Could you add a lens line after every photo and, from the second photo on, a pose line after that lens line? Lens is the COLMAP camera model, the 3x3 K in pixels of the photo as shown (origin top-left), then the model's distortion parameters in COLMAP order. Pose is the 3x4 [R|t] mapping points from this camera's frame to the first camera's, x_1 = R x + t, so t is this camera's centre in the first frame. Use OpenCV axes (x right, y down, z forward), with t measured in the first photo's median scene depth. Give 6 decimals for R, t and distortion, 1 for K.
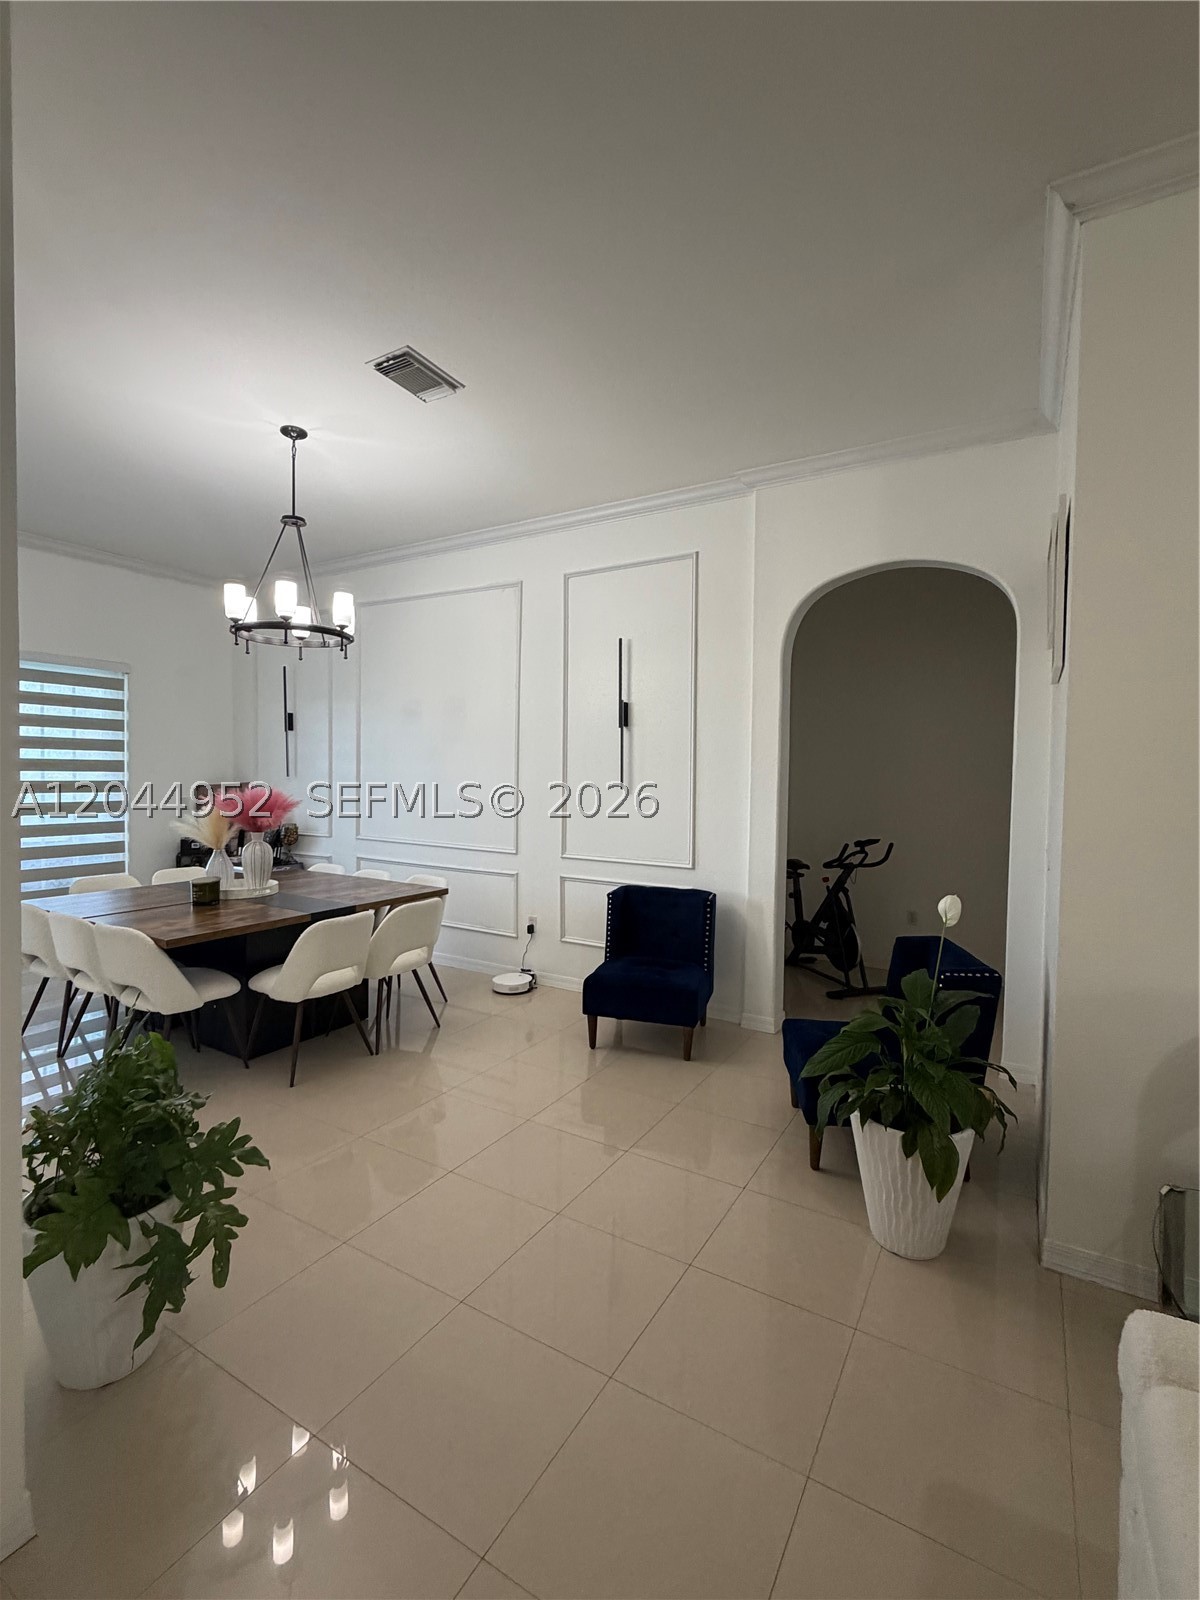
lens RADIAL K [[717.3, 0, 600.9], [0, 717.3, 795.9], [0, 0, 1]] dist [0.002248, -0.001254]
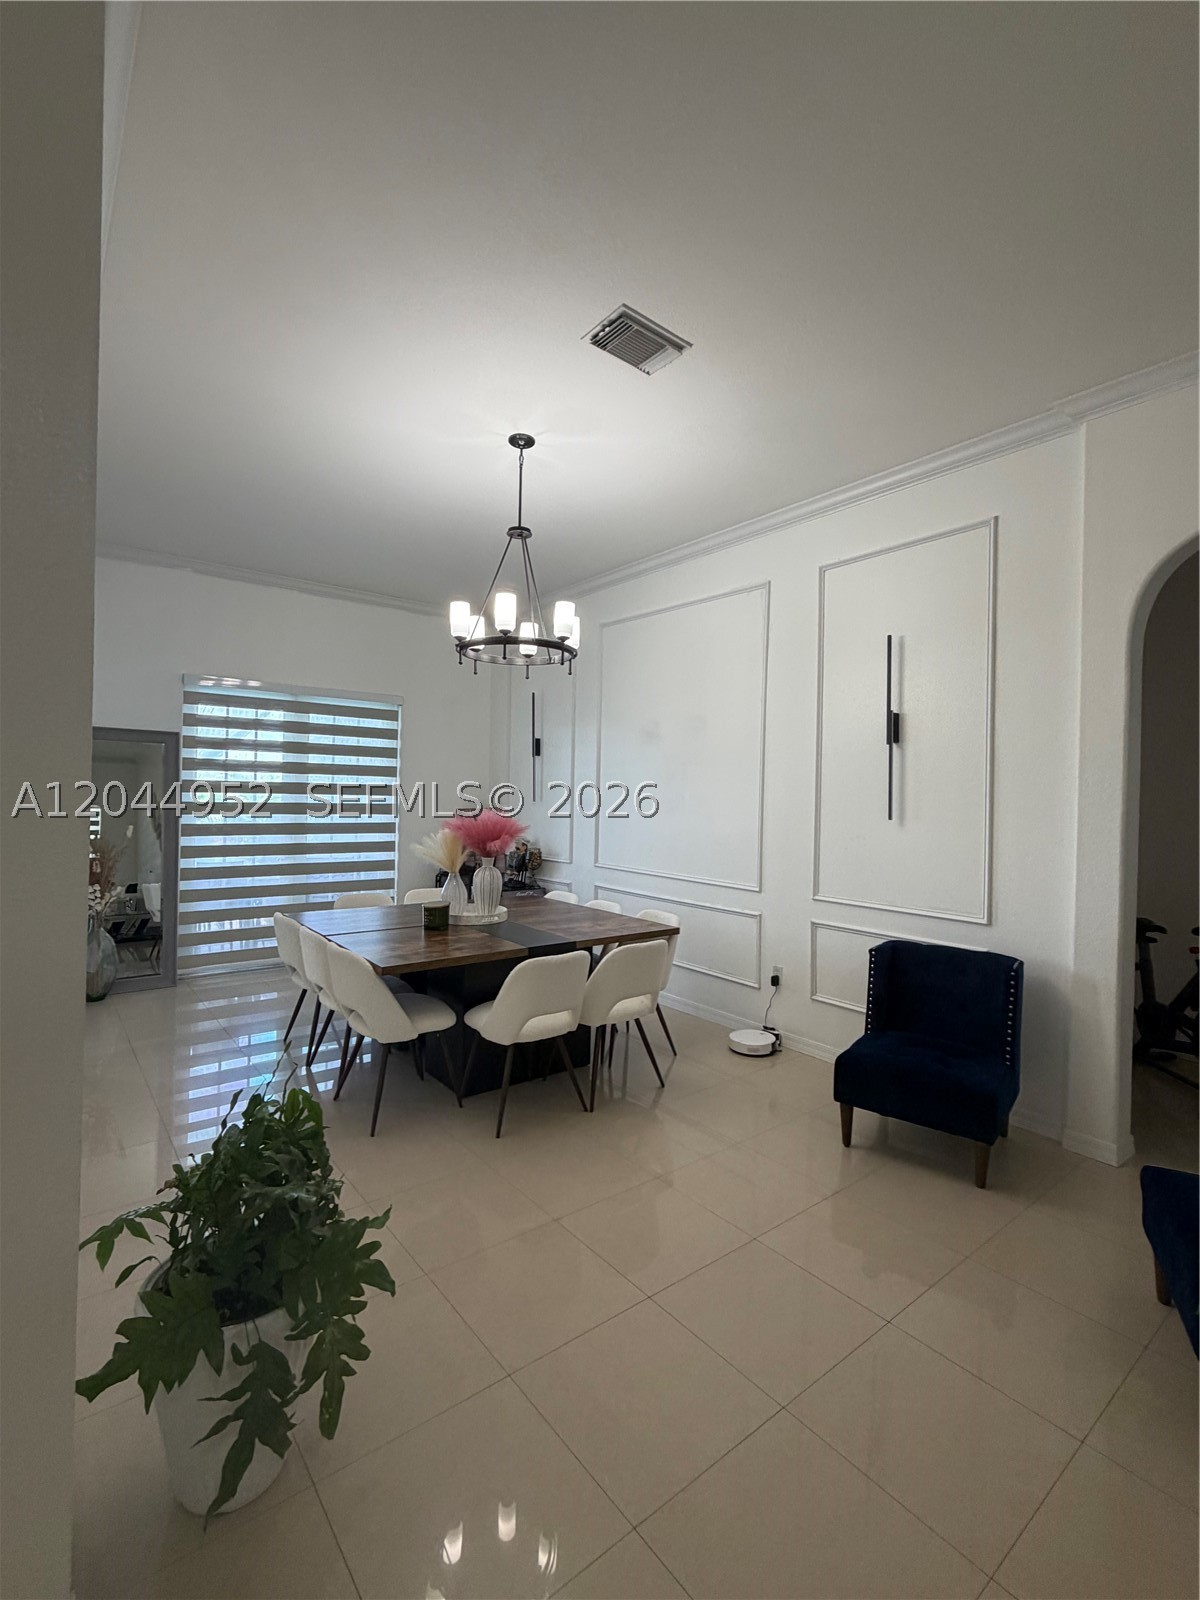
lens RADIAL K [[717.3, 0, 601.4], [0, 717.3, 800.7], [0, 0, 1]] dist [0.002248, -0.001254]
pose [[0.935362, 0.007655, -0.353608, 0.012425], [-0.018759, 0.999432, -0.027984, -0.002483], [0.353193, 0.032808, 0.934975, 0.147697]]
